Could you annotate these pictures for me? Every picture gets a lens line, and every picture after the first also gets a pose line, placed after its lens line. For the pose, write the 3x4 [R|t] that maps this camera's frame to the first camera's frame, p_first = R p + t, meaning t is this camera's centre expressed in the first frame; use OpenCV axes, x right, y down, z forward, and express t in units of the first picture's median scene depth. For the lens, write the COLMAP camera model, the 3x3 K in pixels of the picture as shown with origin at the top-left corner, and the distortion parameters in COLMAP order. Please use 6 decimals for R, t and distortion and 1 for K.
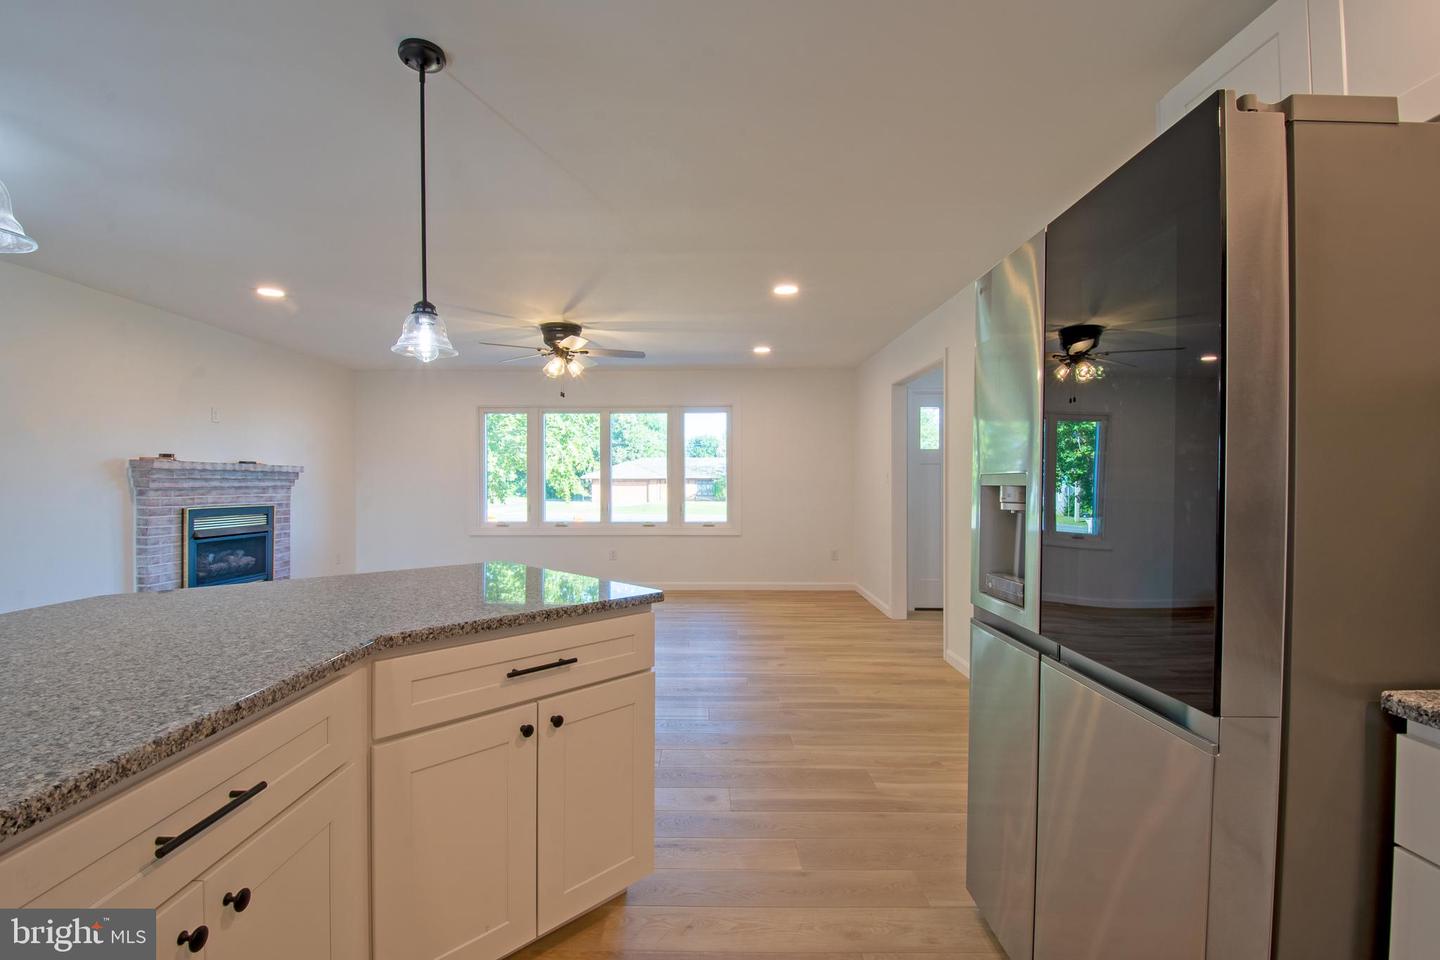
lens RADIAL K [[635.2, 0, 690.9], [0, 635.2, 490.7], [0, 0, 1]] dist [-0.007012, -0.010768]
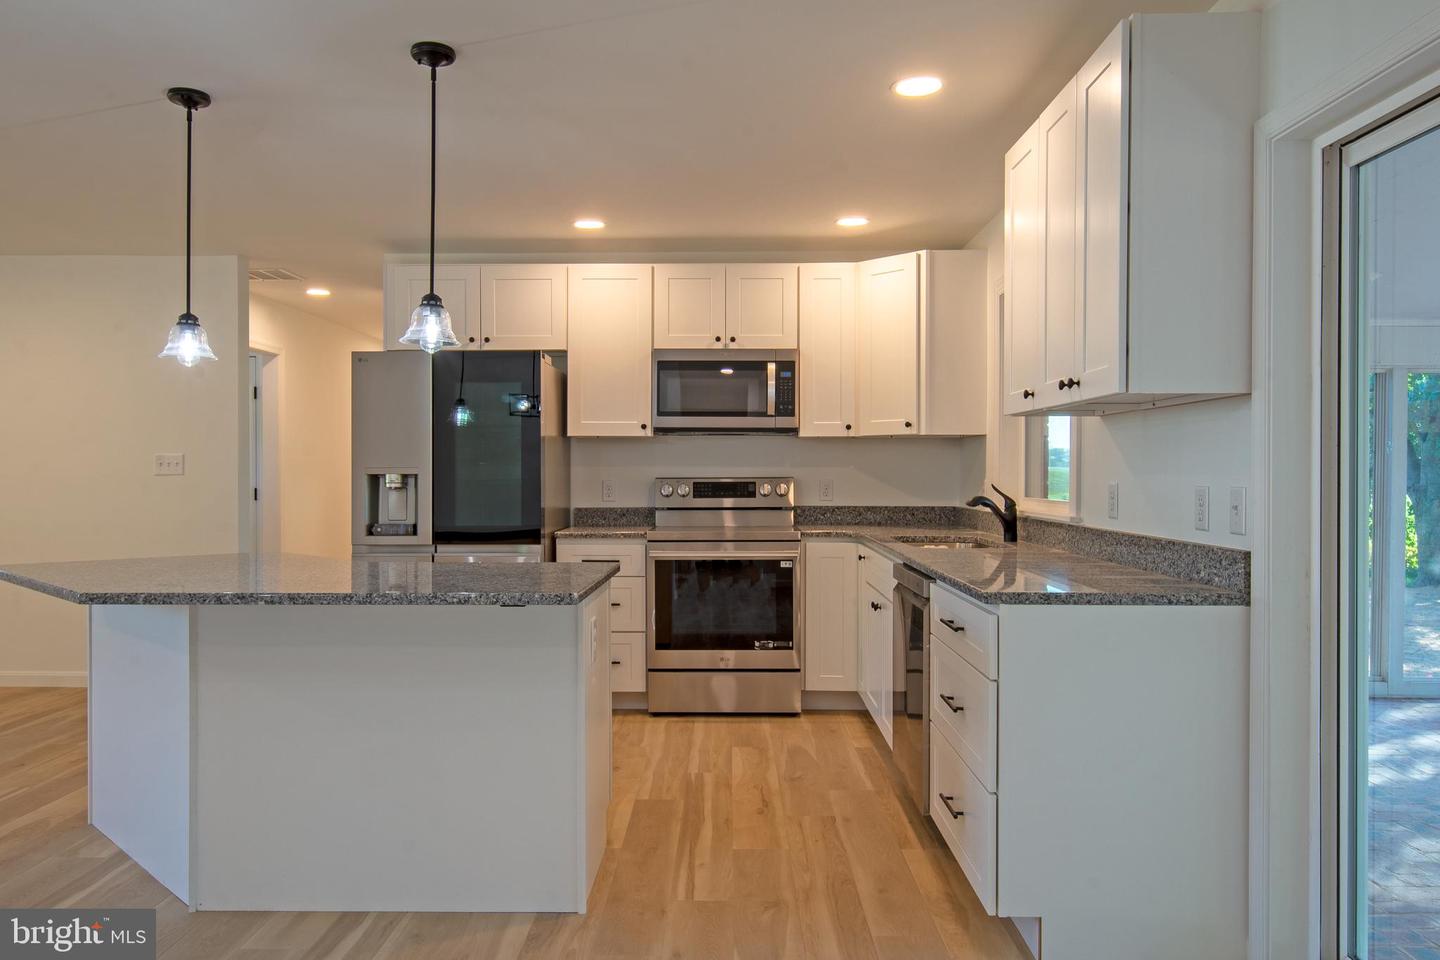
lens RADIAL K [[1033.3, 0, 712.3], [0, 1033.3, 477.4], [0, 0, 1]] dist [0.006772, -0.009375]
pose [[-0.000999, -0.004949, 0.999987, -0.934003], [0.013180, 0.999901, 0.004962, -0.000149], [-0.999913, 0.013184, -0.000933, 0.014172]]
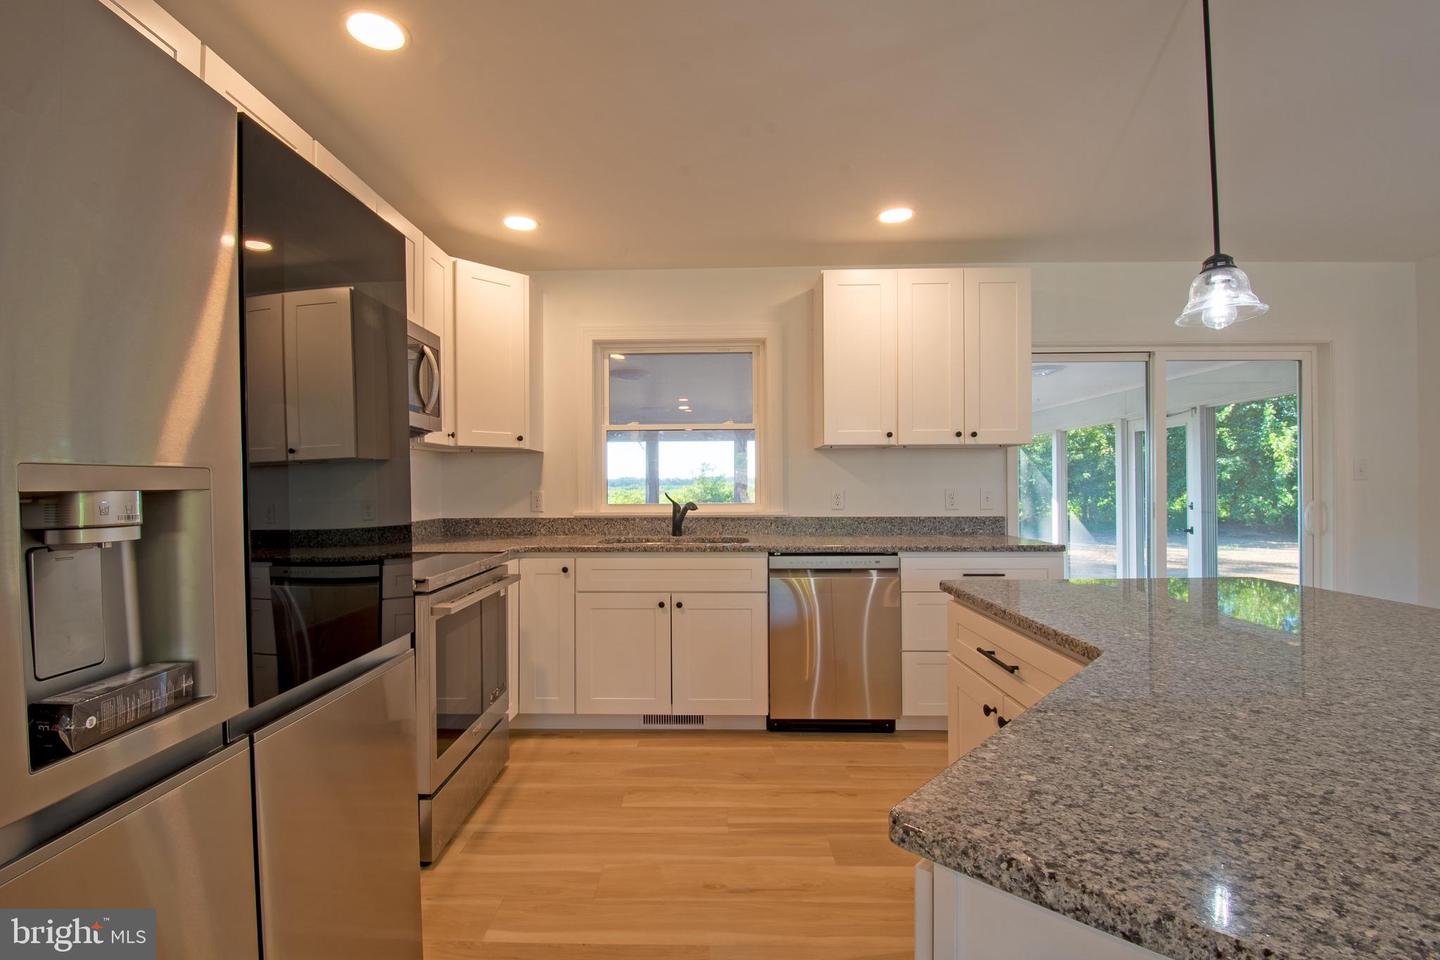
lens RADIAL K [[635.2, 0, 701.9], [0, 635.2, 482.5], [0, 0, 1]] dist [-0.007012, -0.010768]
pose [[-0.999963, 0.007172, 0.004655, 0.018988], [0.007219, 0.999923, 0.010076, -0.005462], [-0.004583, 0.010109, -0.999938, 0.528590]]
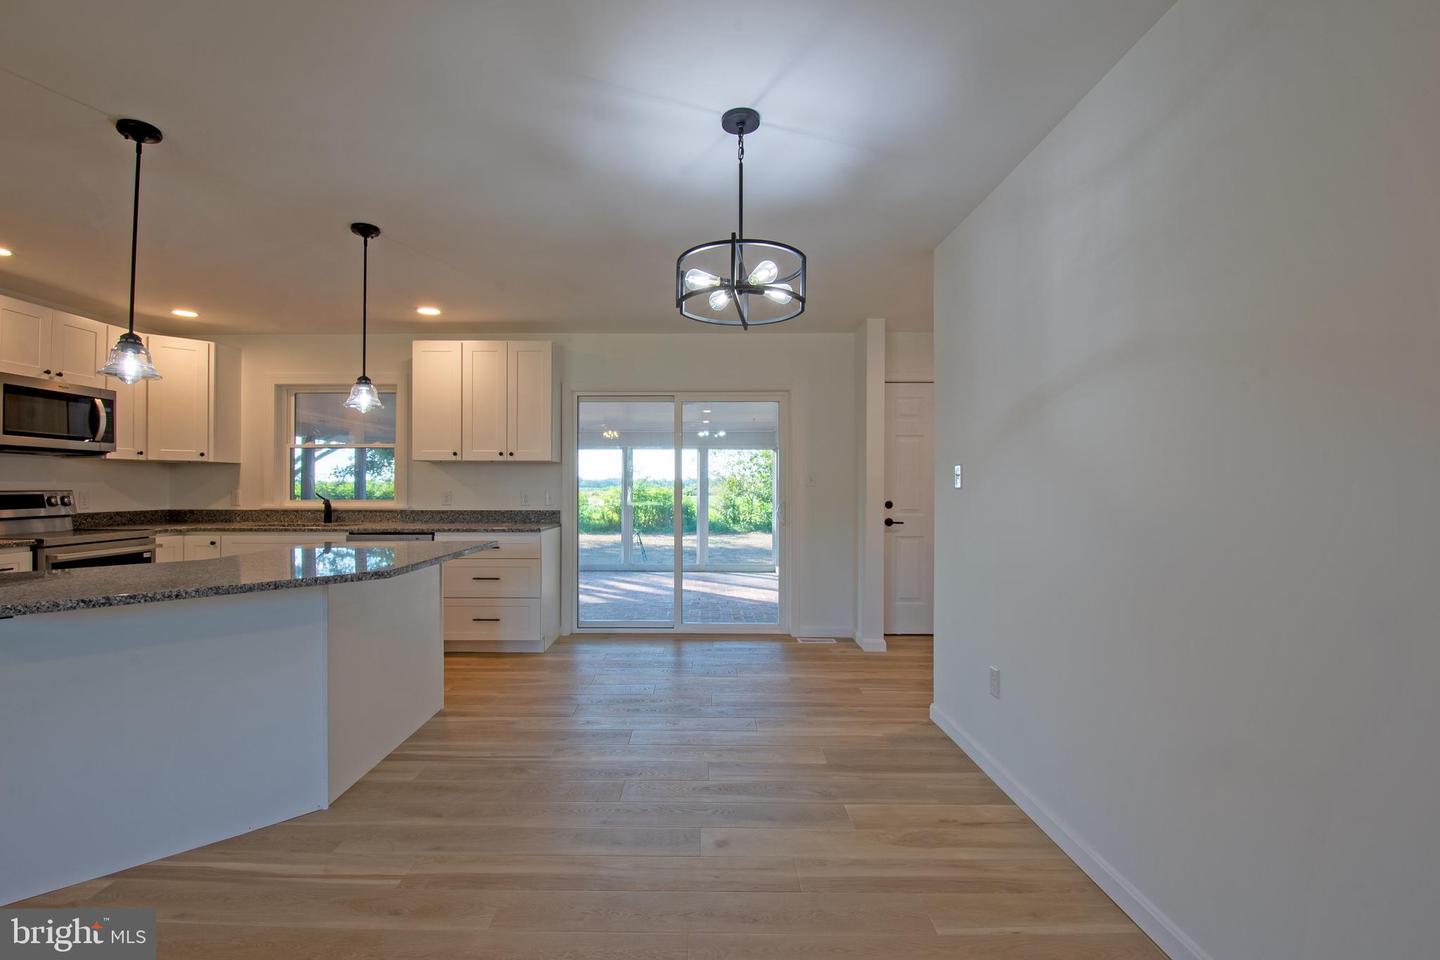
lens RADIAL K [[635.2, 0, 701.5], [0, 635.2, 485.5], [0, 0, 1]] dist [-0.007012, -0.010768]
pose [[-0.999821, 0.001082, -0.018865, -0.597504], [0.000832, 0.999912, 0.013270, -0.012084], [0.018878, 0.013252, -0.999734, 0.880926]]
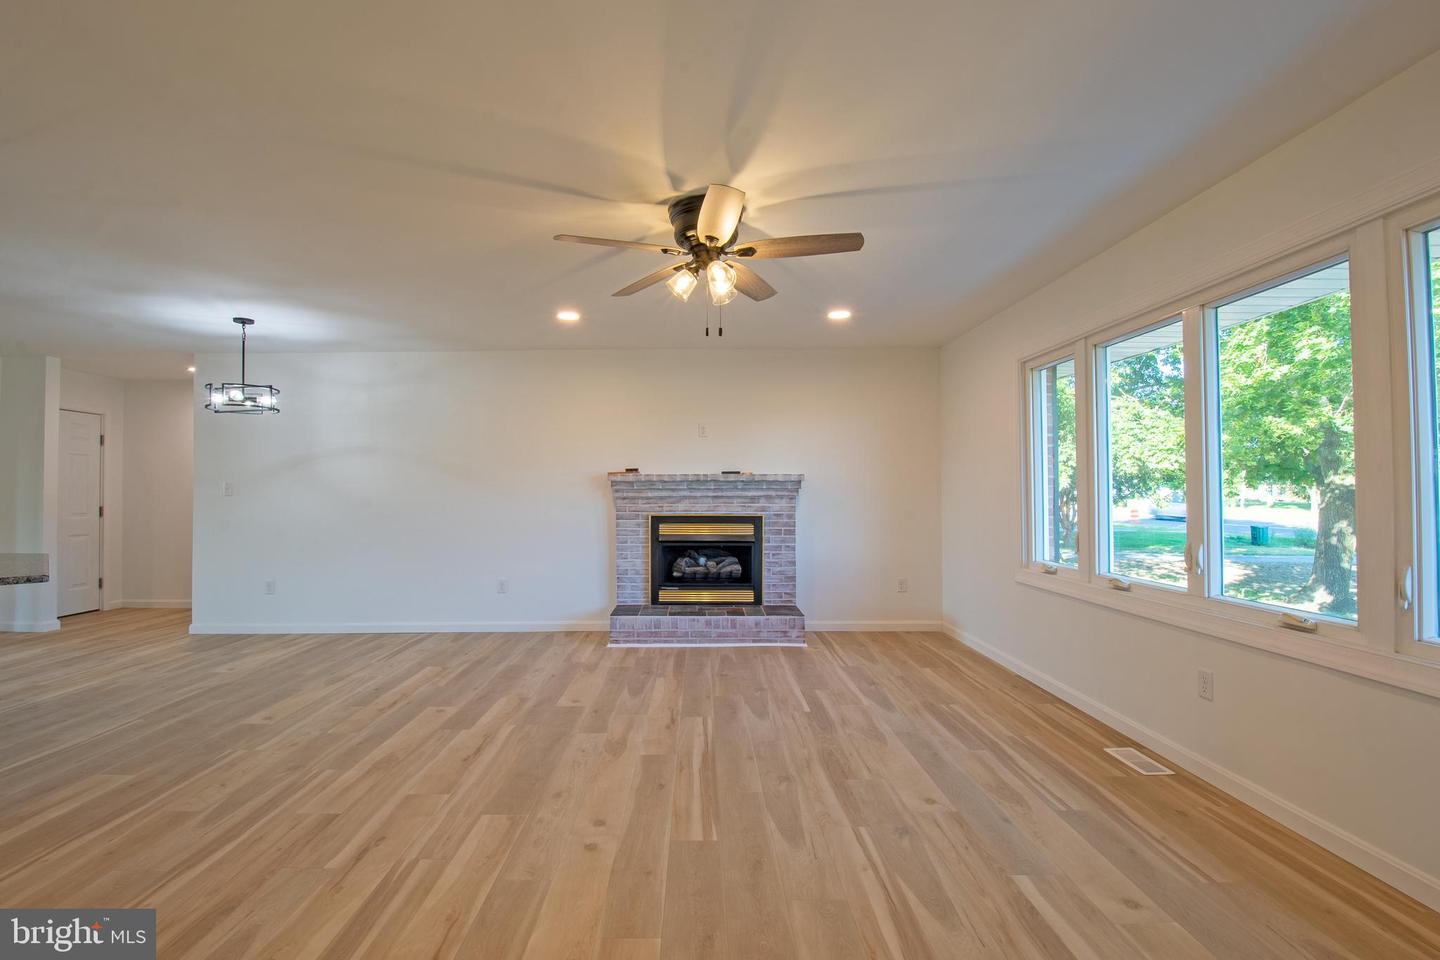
lens RADIAL K [[635.2, 0, 693.3], [0, 635.2, 480.5], [0, 0, 1]] dist [-0.007012, -0.010768]
pose [[0.024330, -0.017101, -0.999558, 0.385054], [-0.009267, 0.999807, -0.017331, -0.015975], [0.999661, 0.009684, 0.024167, 1.096841]]
